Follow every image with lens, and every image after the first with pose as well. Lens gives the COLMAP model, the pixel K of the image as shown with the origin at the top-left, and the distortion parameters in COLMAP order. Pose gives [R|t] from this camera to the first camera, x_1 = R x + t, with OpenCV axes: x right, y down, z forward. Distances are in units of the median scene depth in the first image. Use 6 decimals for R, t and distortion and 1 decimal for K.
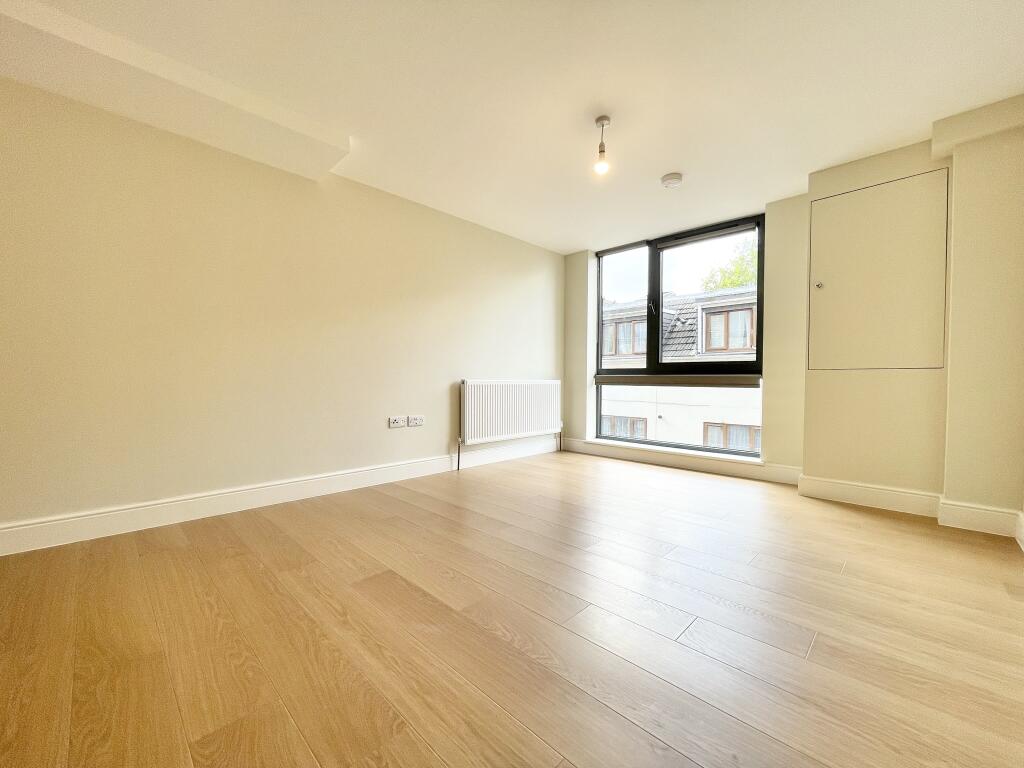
lens RADIAL K [[409.2, 0, 515.5], [0, 409.2, 384.0], [0, 0, 1]] dist [-0.001139, 0.000912]
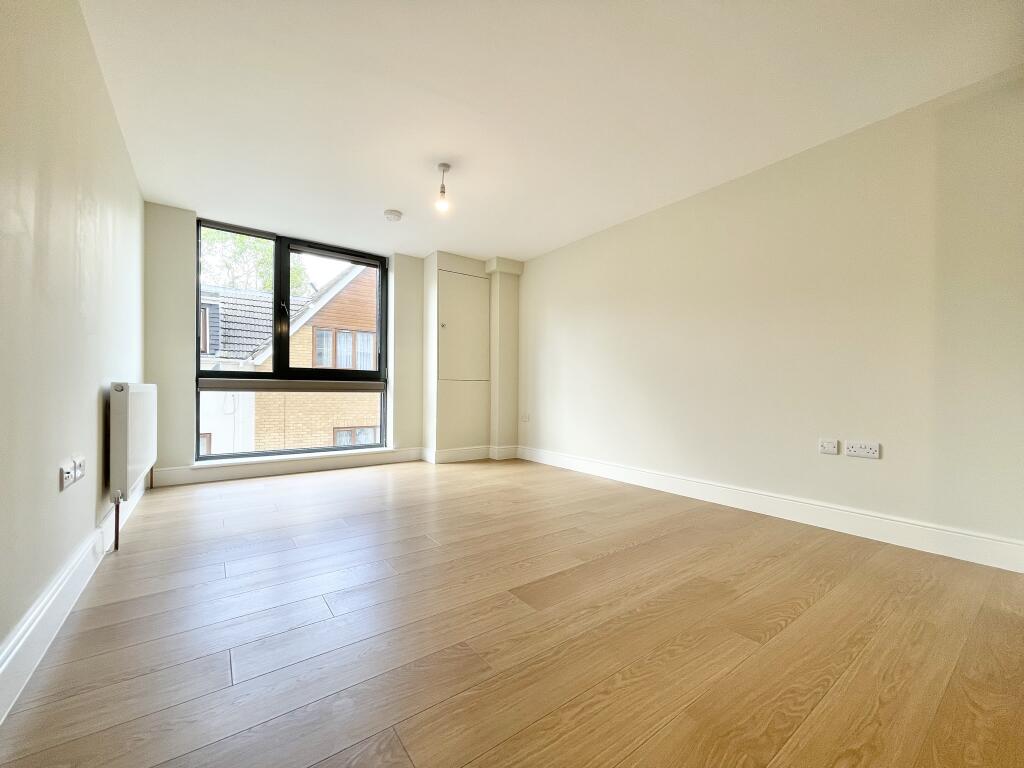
lens RADIAL K [[409.2, 0, 495.2], [0, 409.2, 385.2], [0, 0, 1]] dist [-0.001139, 0.000912]
pose [[0.188193, 0.005948, 0.982114, -0.571999], [0.002275, 0.999976, -0.006492, -0.003147], [-0.982129, 0.003456, 0.188175, 0.397426]]
